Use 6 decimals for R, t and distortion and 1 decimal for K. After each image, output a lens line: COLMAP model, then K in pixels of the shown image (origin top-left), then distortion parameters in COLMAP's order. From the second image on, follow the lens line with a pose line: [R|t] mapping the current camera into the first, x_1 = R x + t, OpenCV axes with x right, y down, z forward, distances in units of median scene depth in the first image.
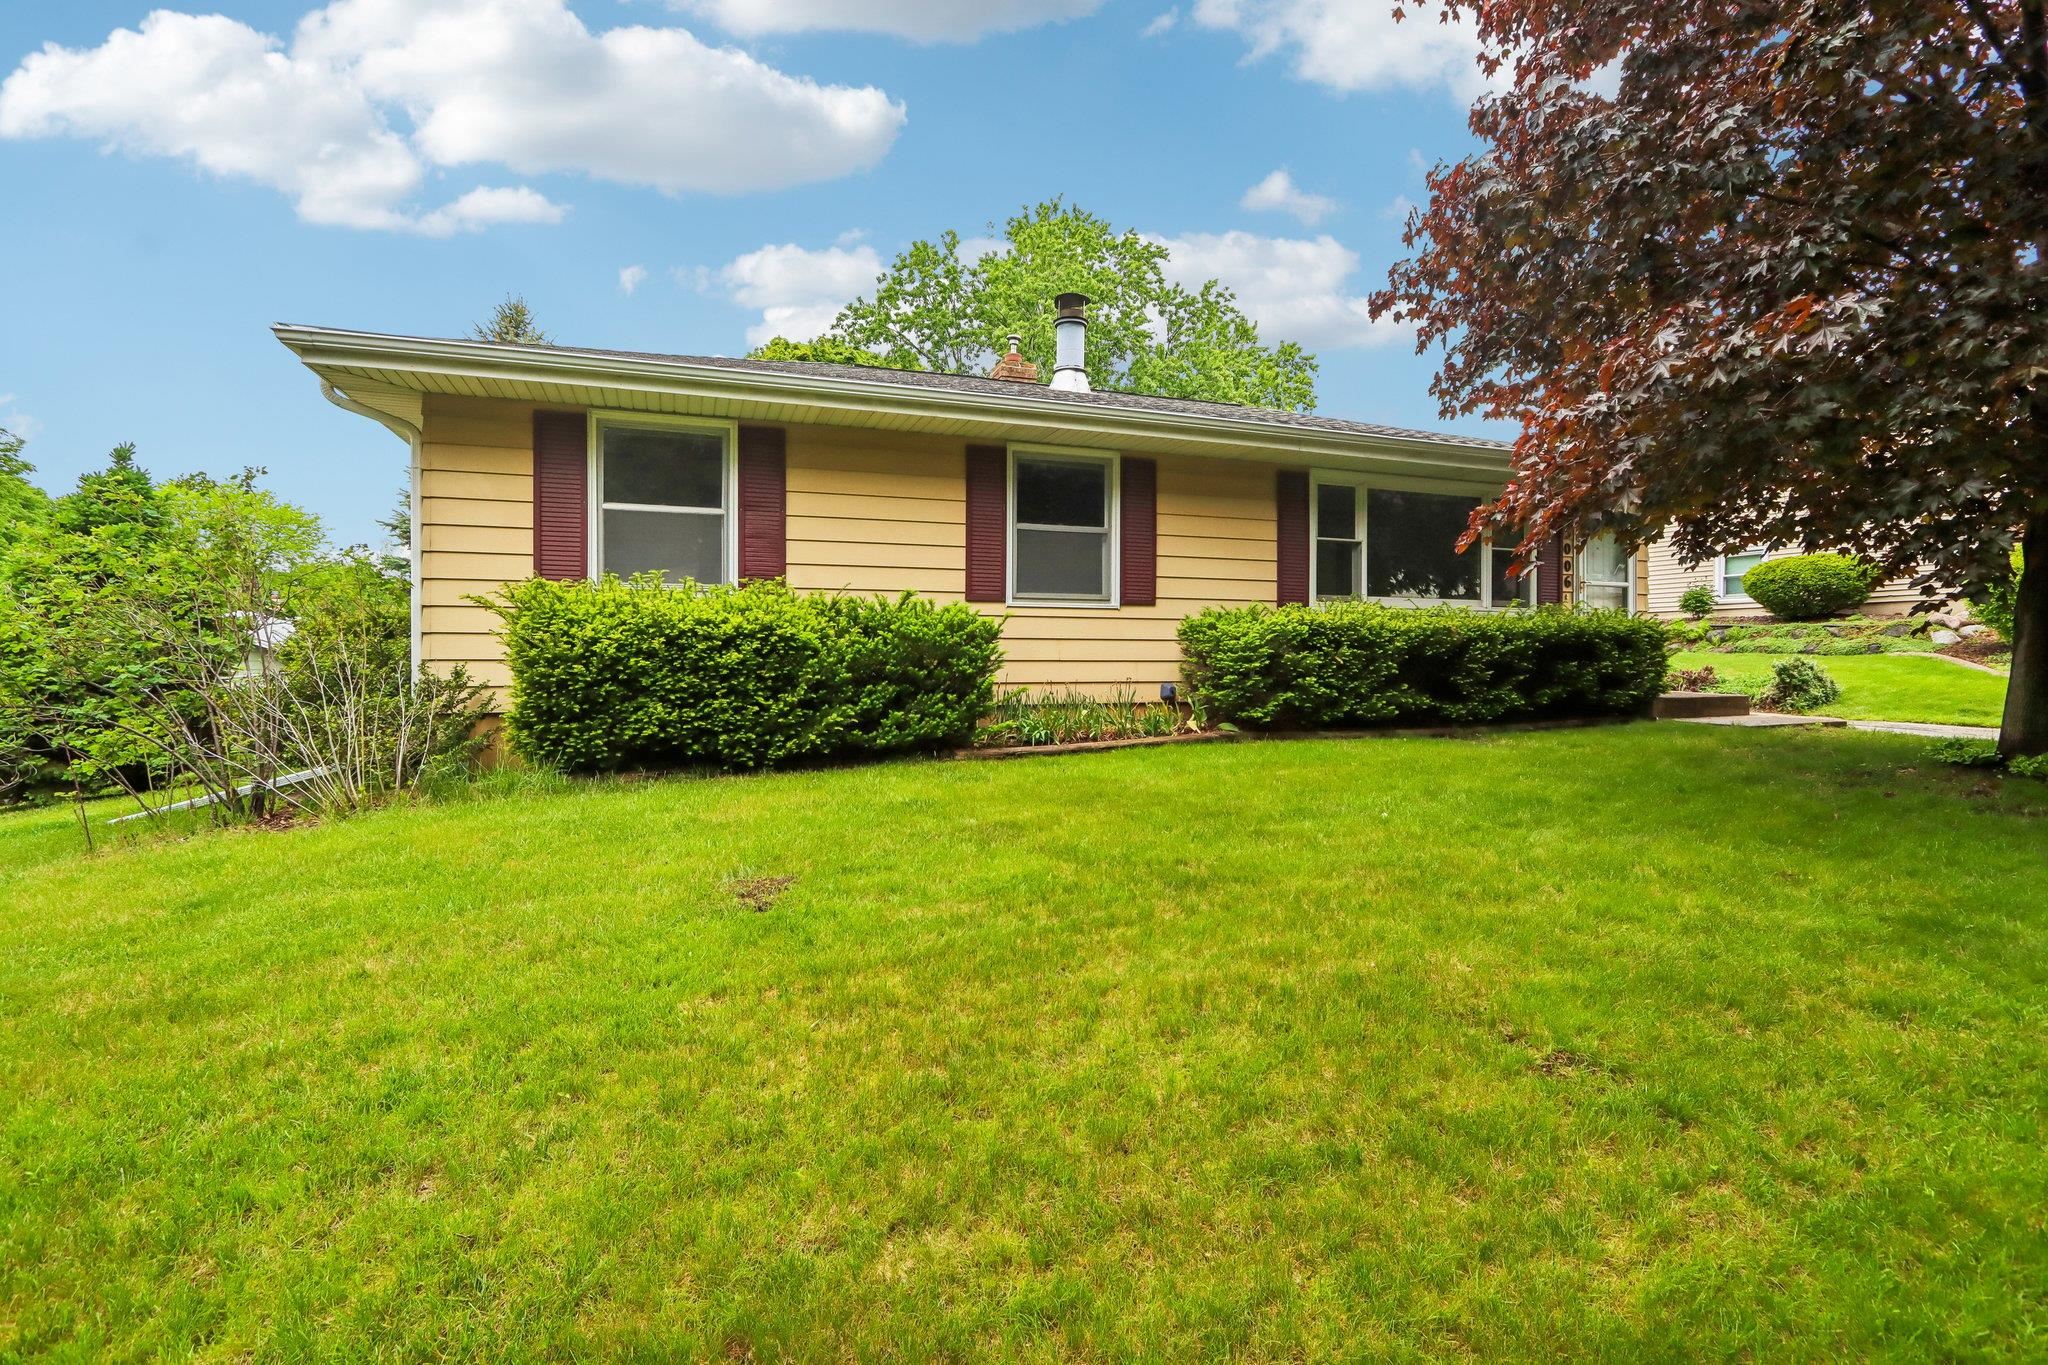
lens RADIAL K [[979.2, 0, 1026.8], [0, 979.2, 658.8], [0, 0, 1]] dist [-0.010869, 0.000080]
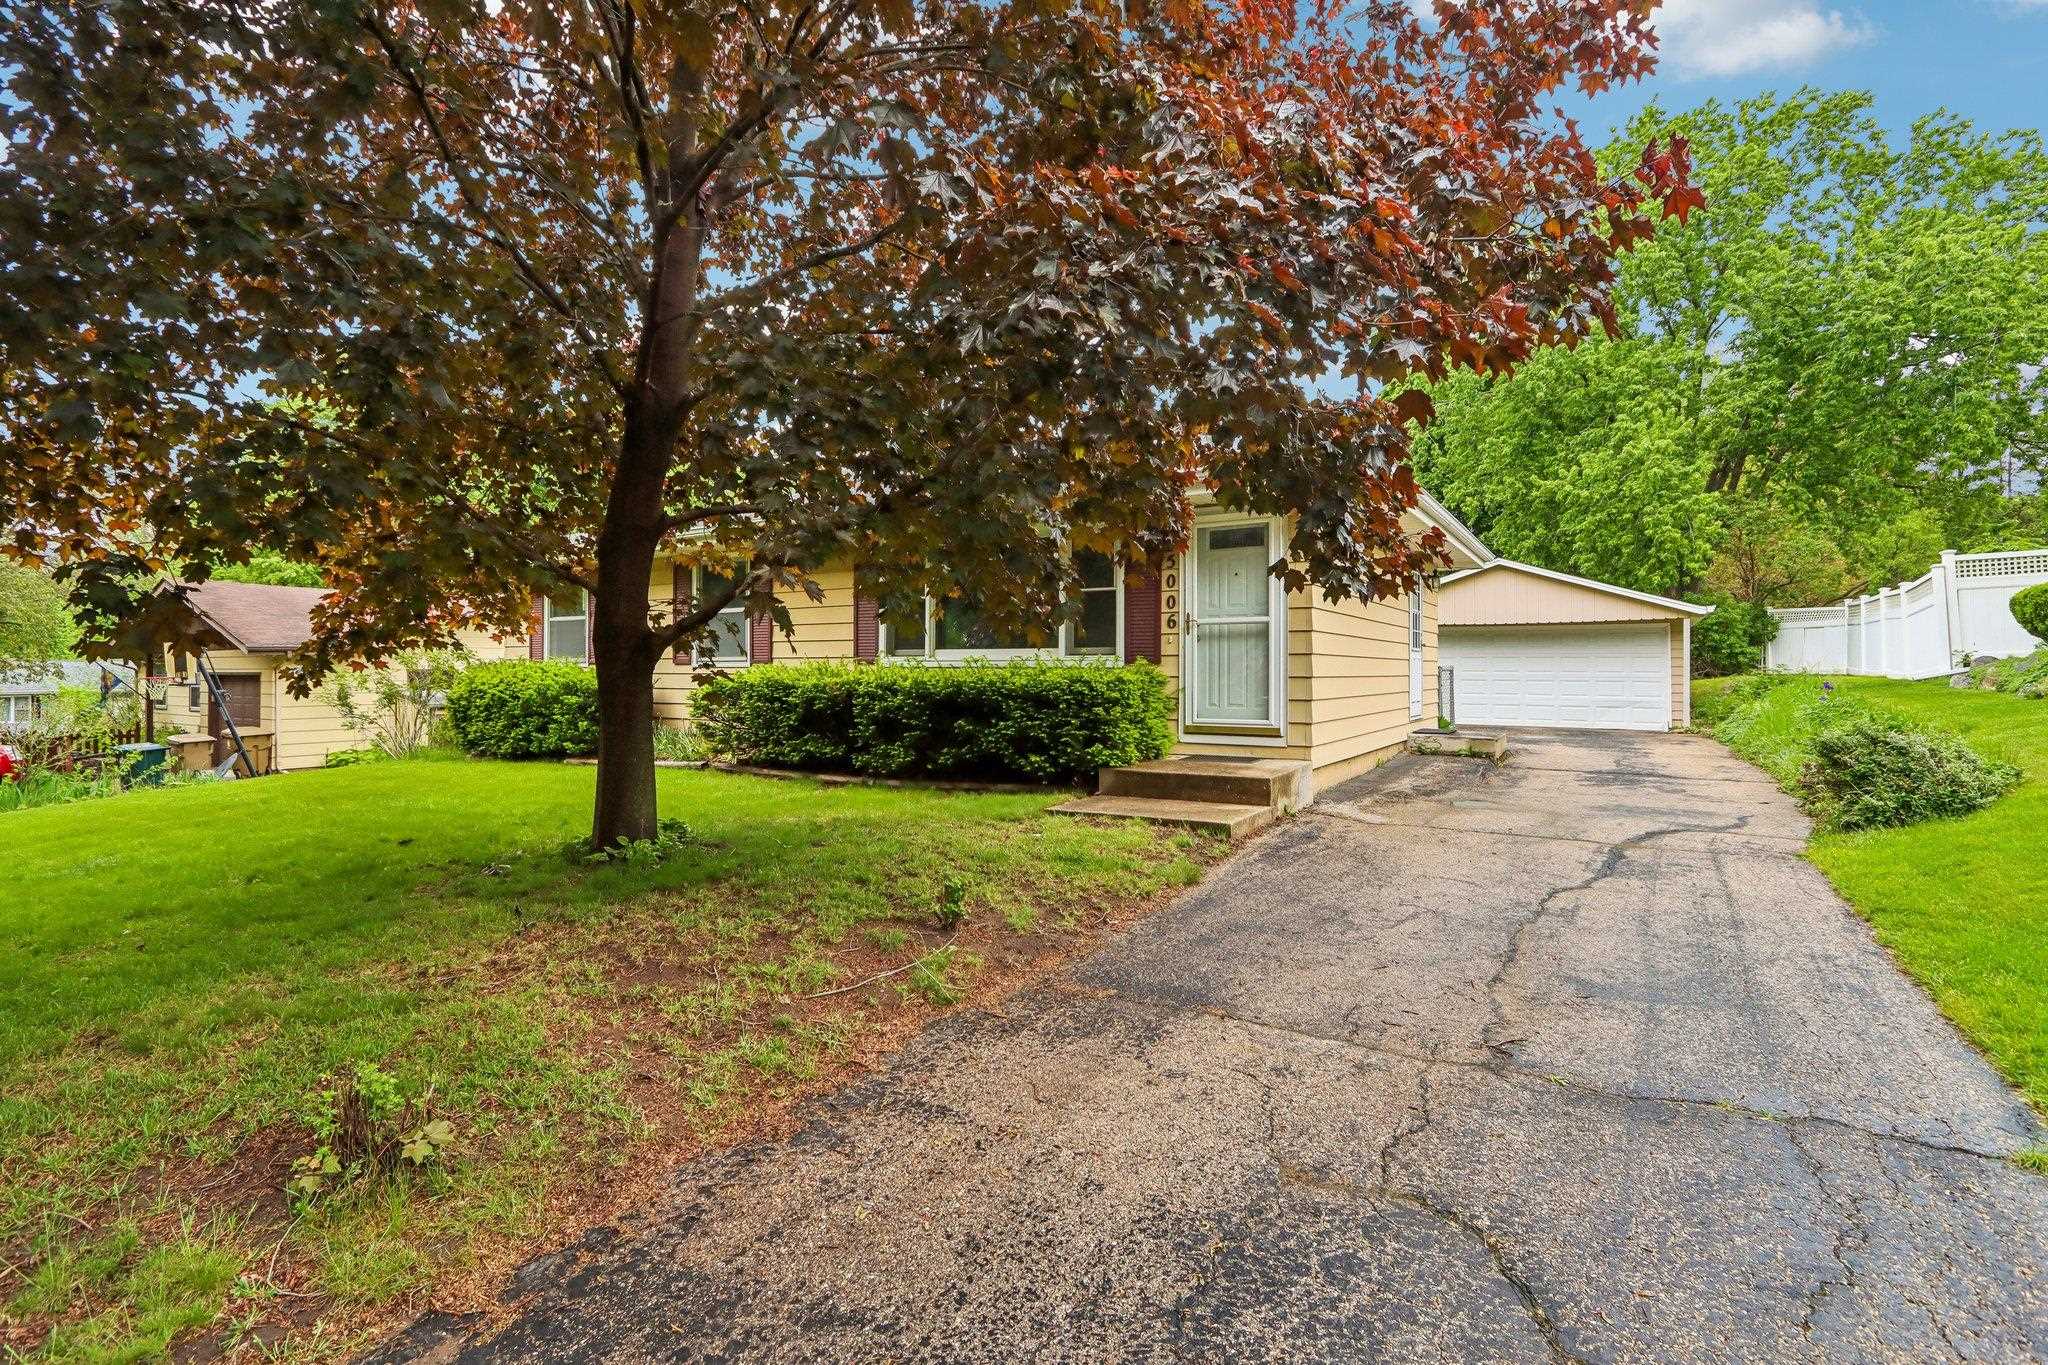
lens RADIAL K [[961.9, 0, 1033.2], [0, 961.9, 695.6], [0, 0, 1]] dist [-0.006679, -0.000221]
pose [[0.604520, 0.022495, -0.796272, 1.584992], [-0.000623, 0.999614, 0.027767, -0.055459], [0.796590, -0.016290, 0.604301, 0.585226]]
